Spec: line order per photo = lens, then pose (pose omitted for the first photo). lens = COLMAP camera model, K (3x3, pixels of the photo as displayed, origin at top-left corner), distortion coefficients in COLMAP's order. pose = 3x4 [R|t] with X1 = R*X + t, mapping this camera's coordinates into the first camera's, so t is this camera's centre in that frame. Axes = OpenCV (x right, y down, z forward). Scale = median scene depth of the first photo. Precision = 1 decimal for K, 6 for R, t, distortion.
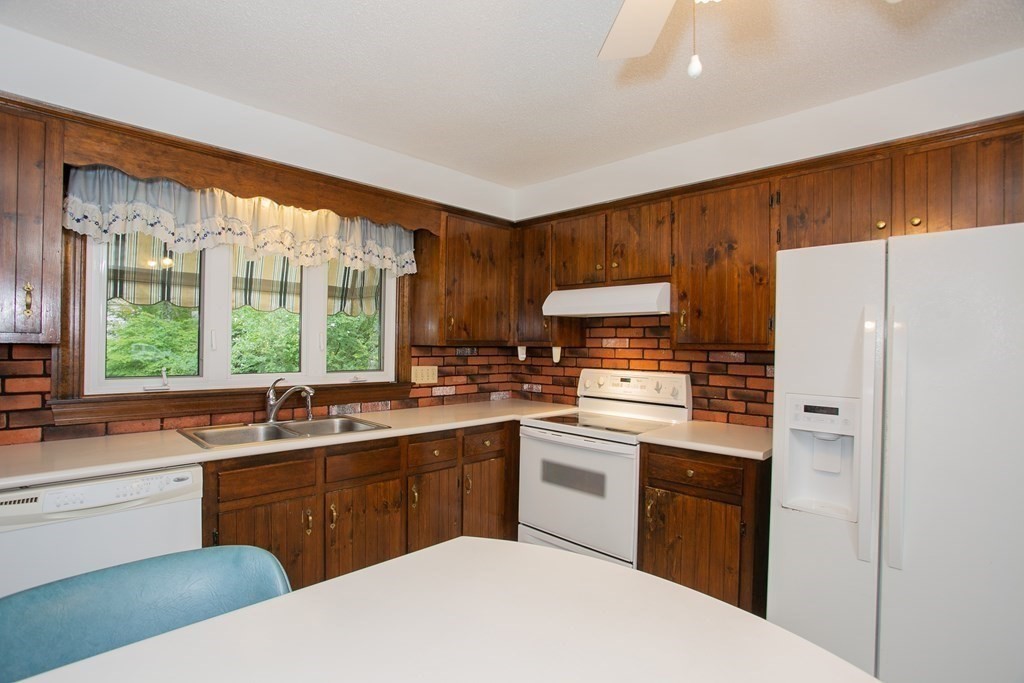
lens RADIAL K [[498.2, 0, 510.9], [0, 498.2, 344.3], [0, 0, 1]] dist [-0.069975, 0.035701]
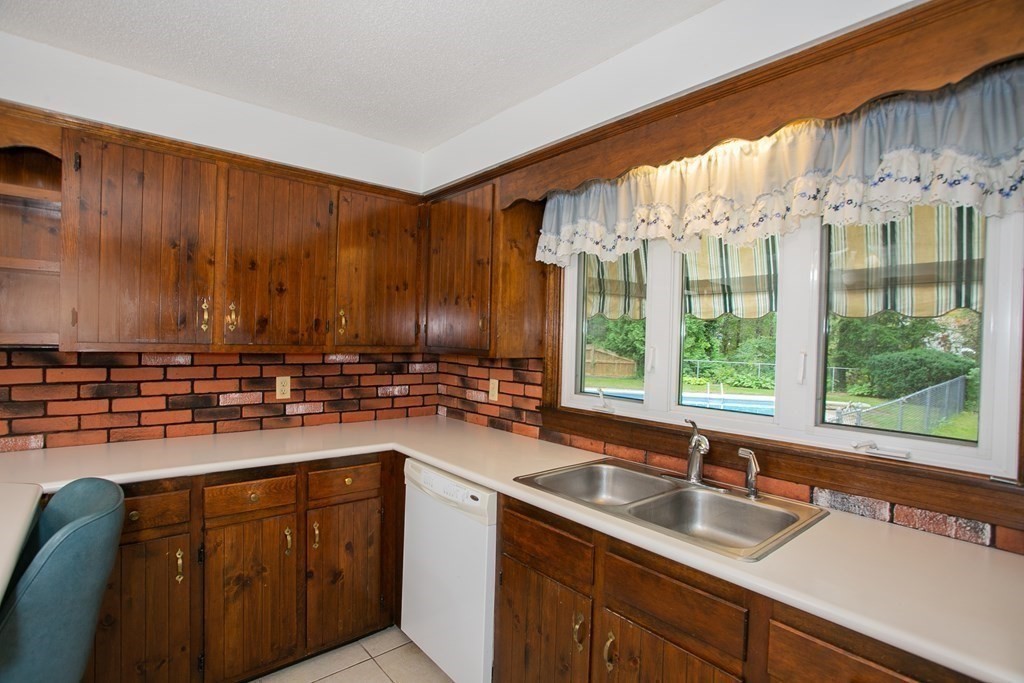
lens RADIAL K [[498.2, 0, 510.9], [0, 498.2, 344.3], [0, 0, 1]] dist [-0.069975, 0.035701]
pose [[-0.088008, -0.007545, -0.996091, 0.221205], [-0.029969, 0.999539, -0.004923, -0.022108], [0.995669, 0.029419, -0.088194, 0.799795]]
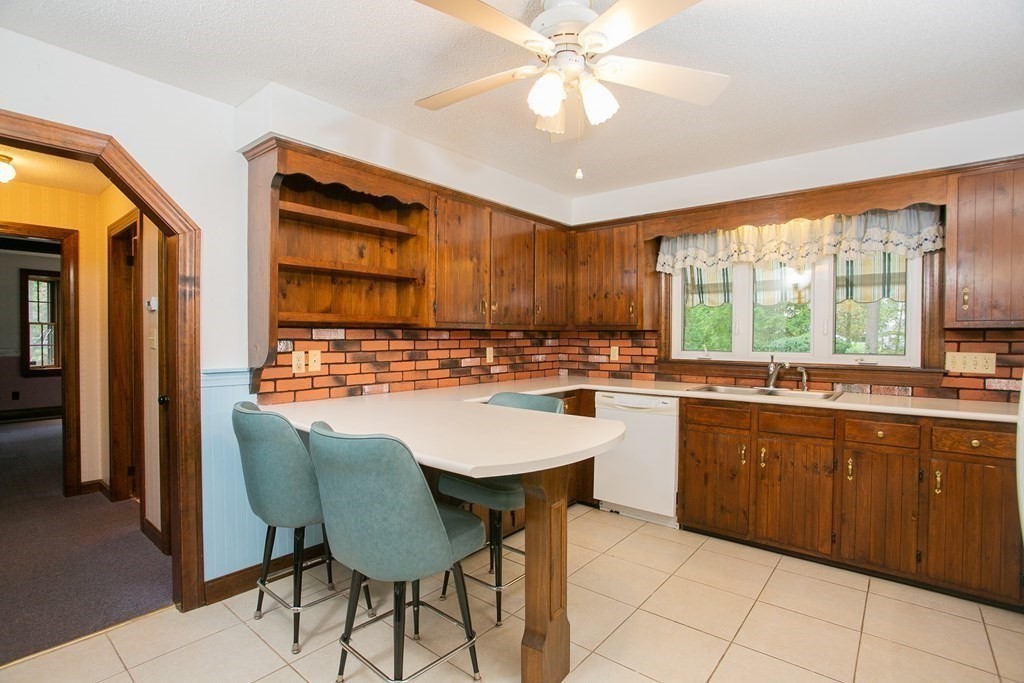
lens RADIAL K [[498.2, 0, 510.9], [0, 498.2, 344.3], [0, 0, 1]] dist [-0.069975, 0.035701]
pose [[0.089492, -0.000014, -0.995988, 0.767940], [-0.004419, 0.999990, -0.000411, 0.043719], [0.995978, 0.004438, 0.089491, 0.178358]]
